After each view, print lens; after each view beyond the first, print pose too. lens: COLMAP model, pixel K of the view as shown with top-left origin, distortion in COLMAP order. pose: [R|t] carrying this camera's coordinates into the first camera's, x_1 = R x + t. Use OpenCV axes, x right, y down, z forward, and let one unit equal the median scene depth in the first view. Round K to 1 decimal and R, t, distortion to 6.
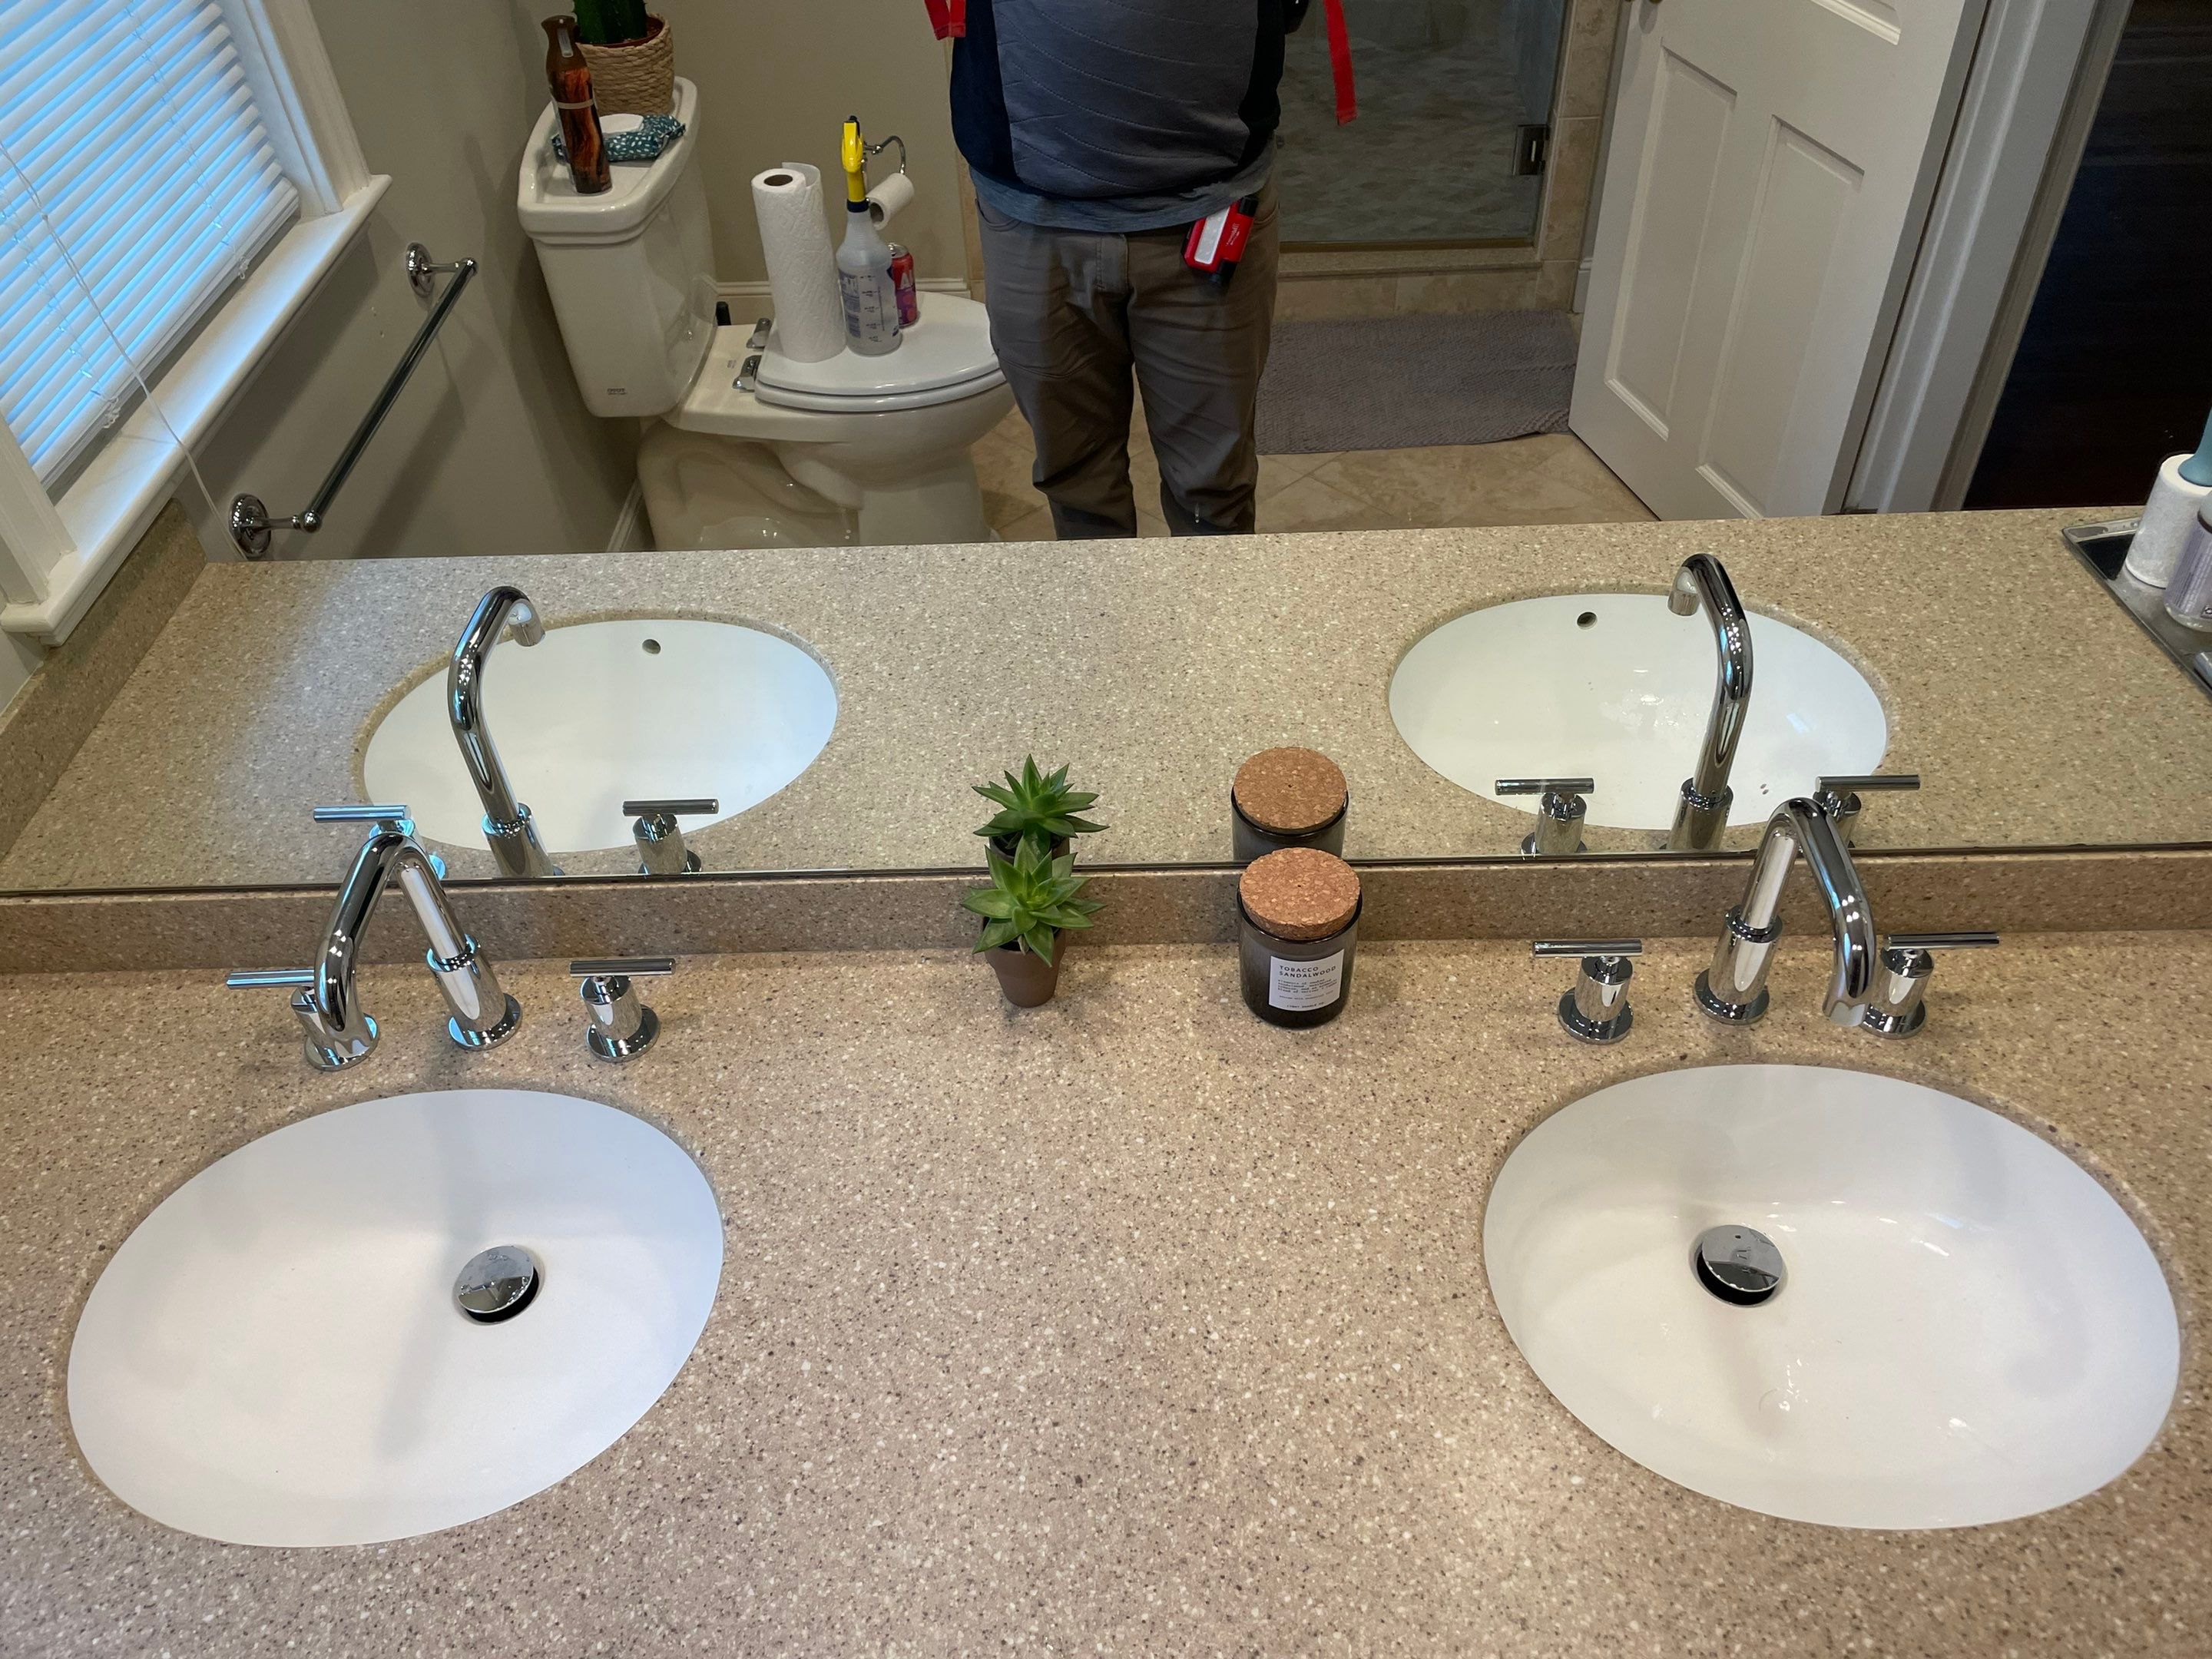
lens RADIAL K [[1674.6, 0, 1102.0], [0, 1674.6, 824.7], [0, 0, 1]] dist [0.075354, -0.106125]
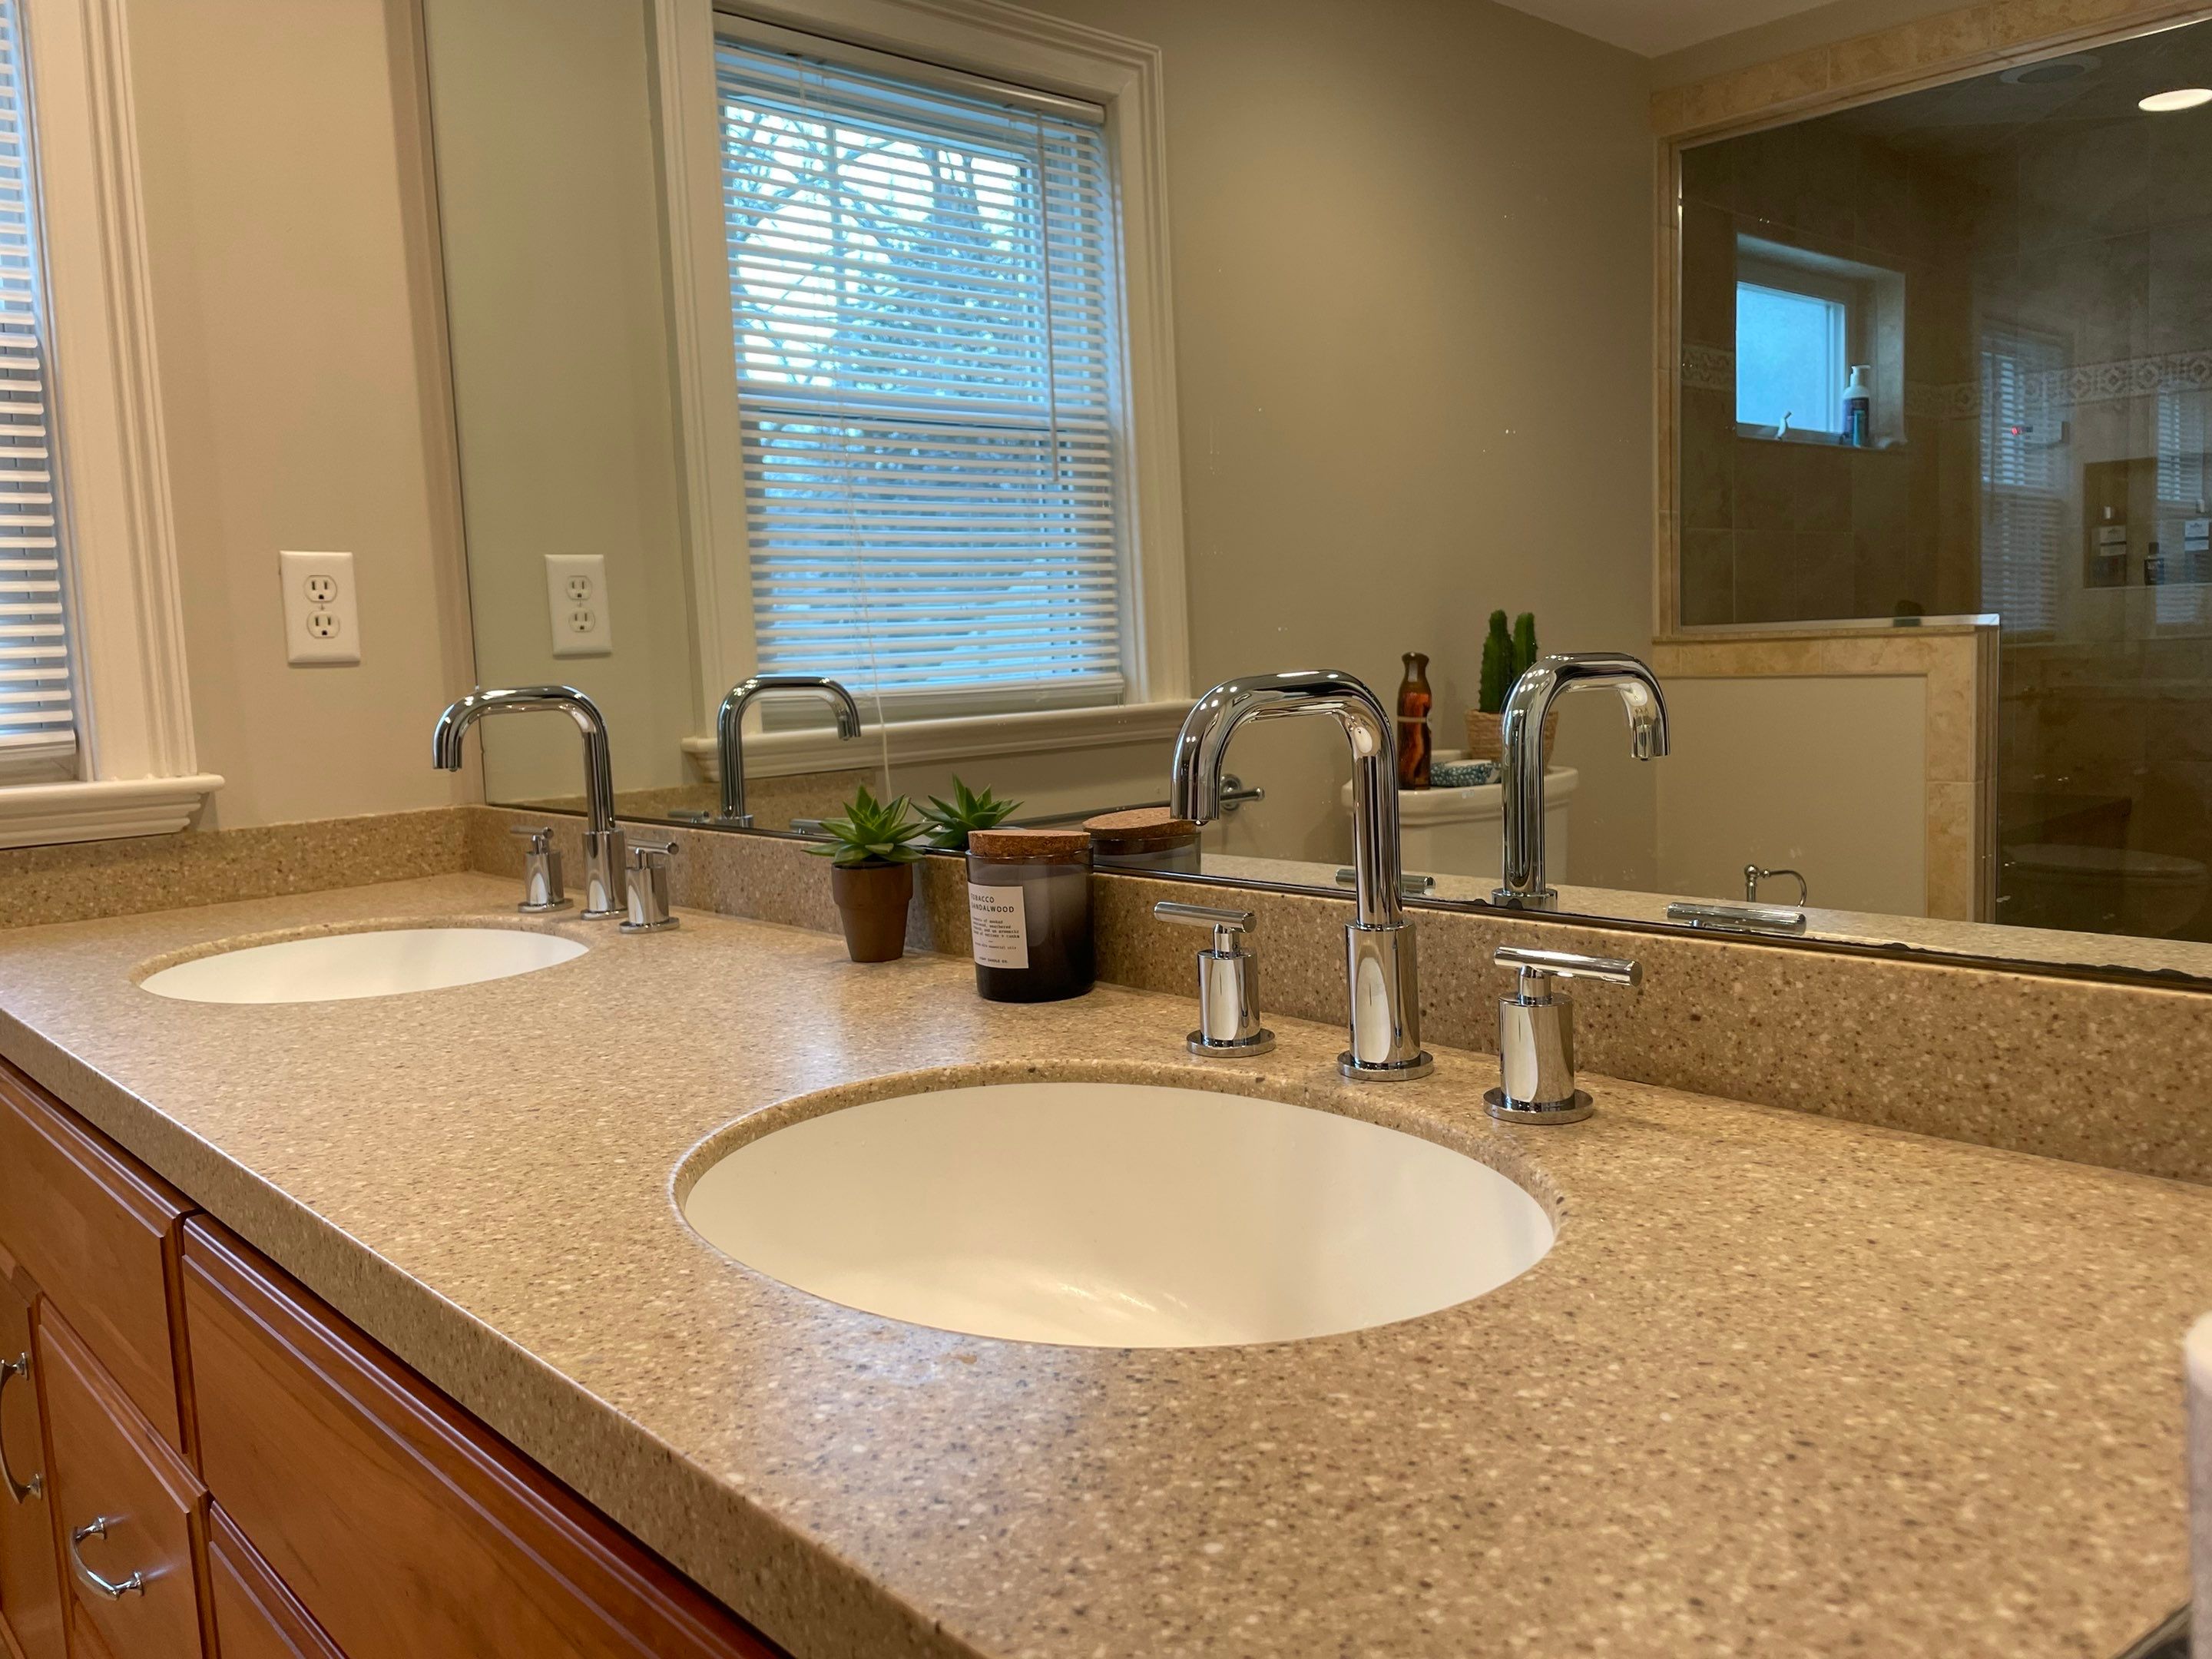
lens RADIAL K [[1672.7, 0, 1095.6], [0, 1672.7, 819.0], [0, 0, 1]] dist [0.072716, -0.100400]
pose [[0.683852, 0.094661, -0.723454, 0.866797], [-0.494241, 0.789503, -0.363883, 0.373052], [0.536723, 0.606402, 0.586689, 0.456075]]
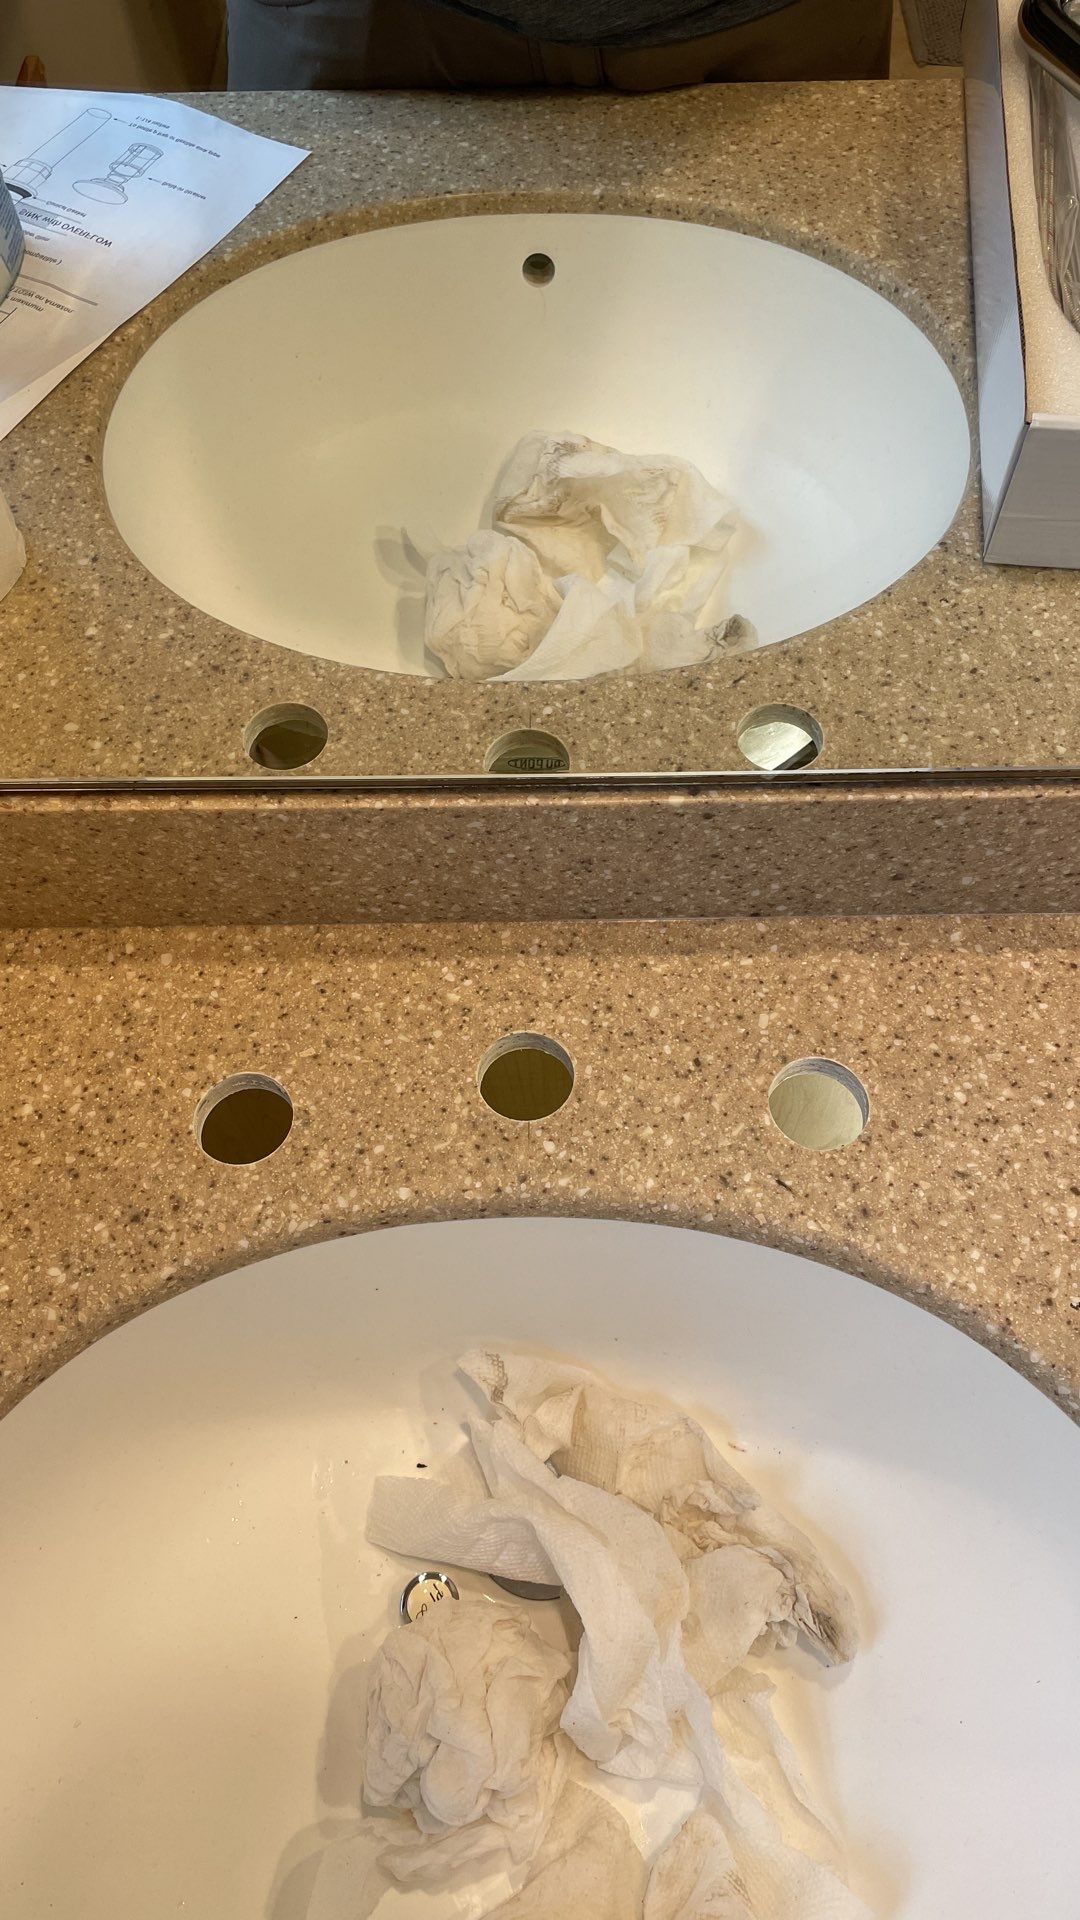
lens RADIAL K [[1454.7, 0, 540.0], [0, 1454.7, 960.0], [0, 0, 1]] dist [0.089909, -0.128182]
pose [[0.999499, 0.002935, 0.031517, -0.411914], [-0.011840, 0.958079, 0.286260, -0.035794], [-0.029355, -0.286490, 0.957633, 0.669487]]
